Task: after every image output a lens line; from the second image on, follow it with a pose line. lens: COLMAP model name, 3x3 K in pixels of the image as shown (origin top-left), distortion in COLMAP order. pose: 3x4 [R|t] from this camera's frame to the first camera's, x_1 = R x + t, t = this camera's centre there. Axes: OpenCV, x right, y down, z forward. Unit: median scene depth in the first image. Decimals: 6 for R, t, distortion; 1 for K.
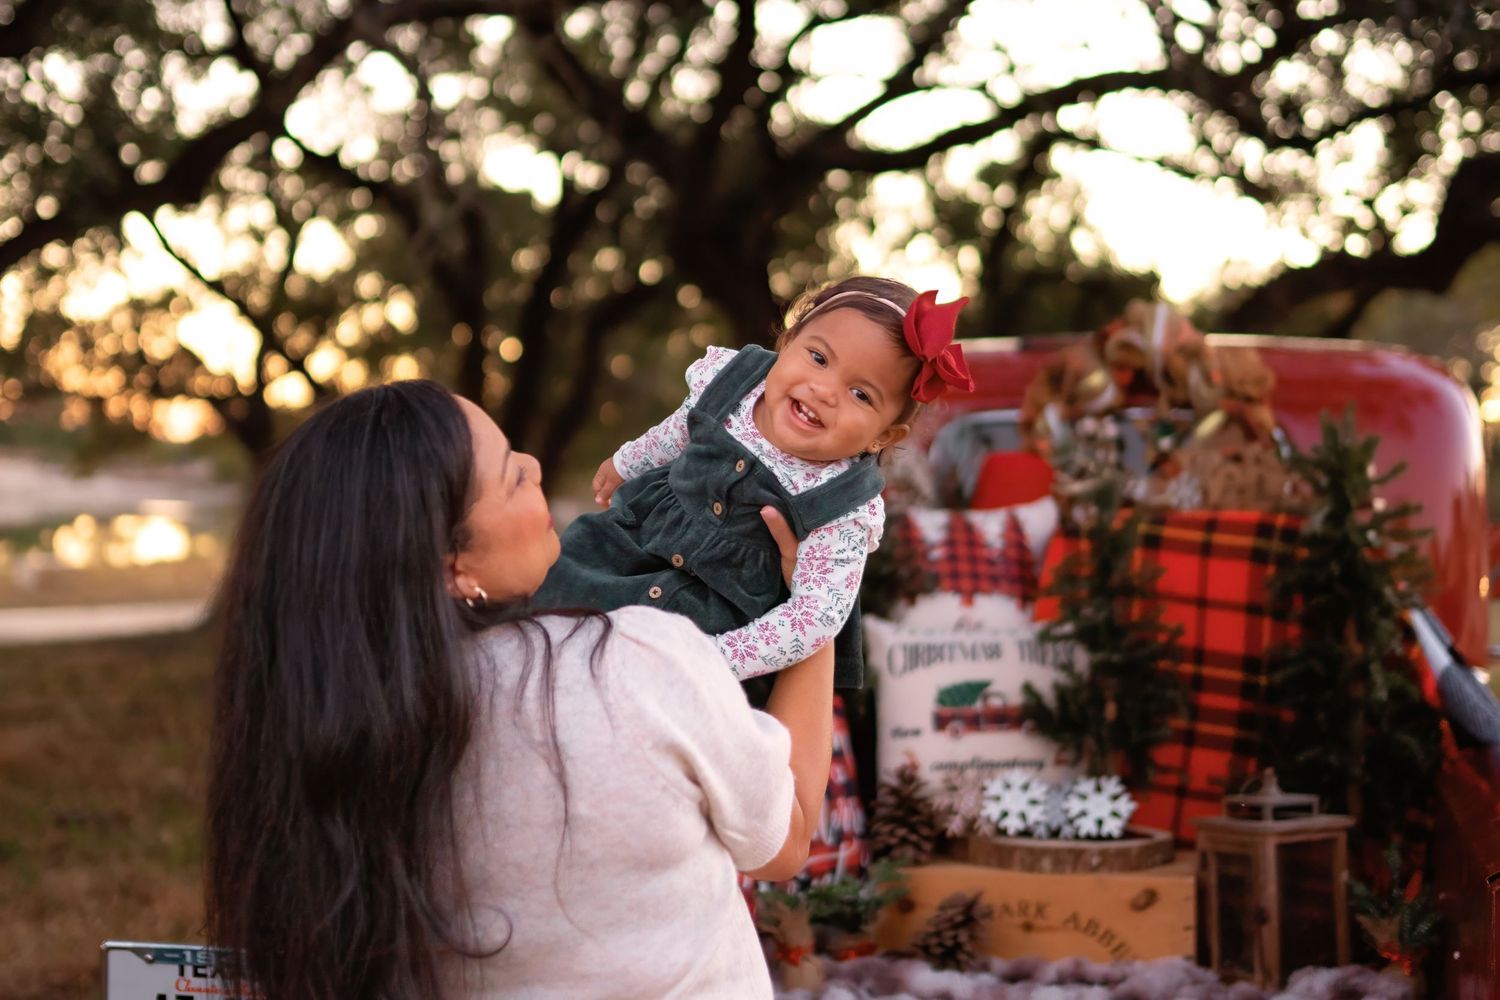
lens RADIAL K [[2212.6, 0, 758.8], [0, 2212.6, 487.7], [0, 0, 1]] dist [-0.061123, 0.000000]
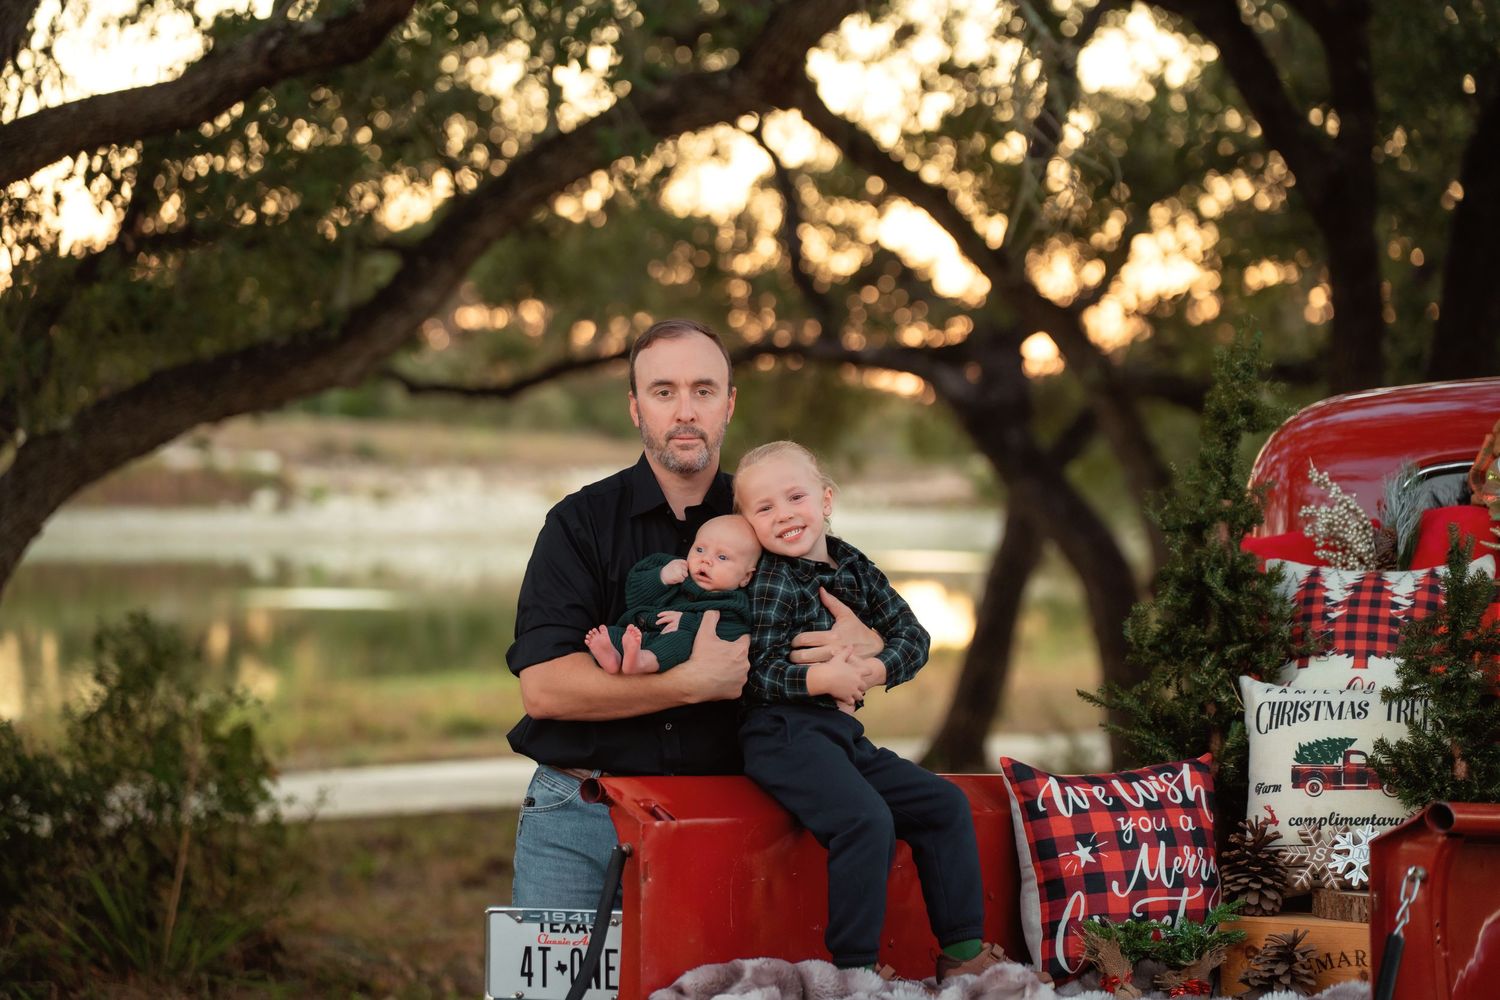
lens RADIAL K [[5000.6, 0, 746.8], [0, 5000.6, 439.5], [0, 0, 1]] dist [1.748770, 0.000000]
pose [[0.953149, -0.019627, -0.301863, 0.563842], [0.016531, 0.999781, -0.012808, -0.024501], [0.302048, 0.007218, 0.953265, -1.356118]]
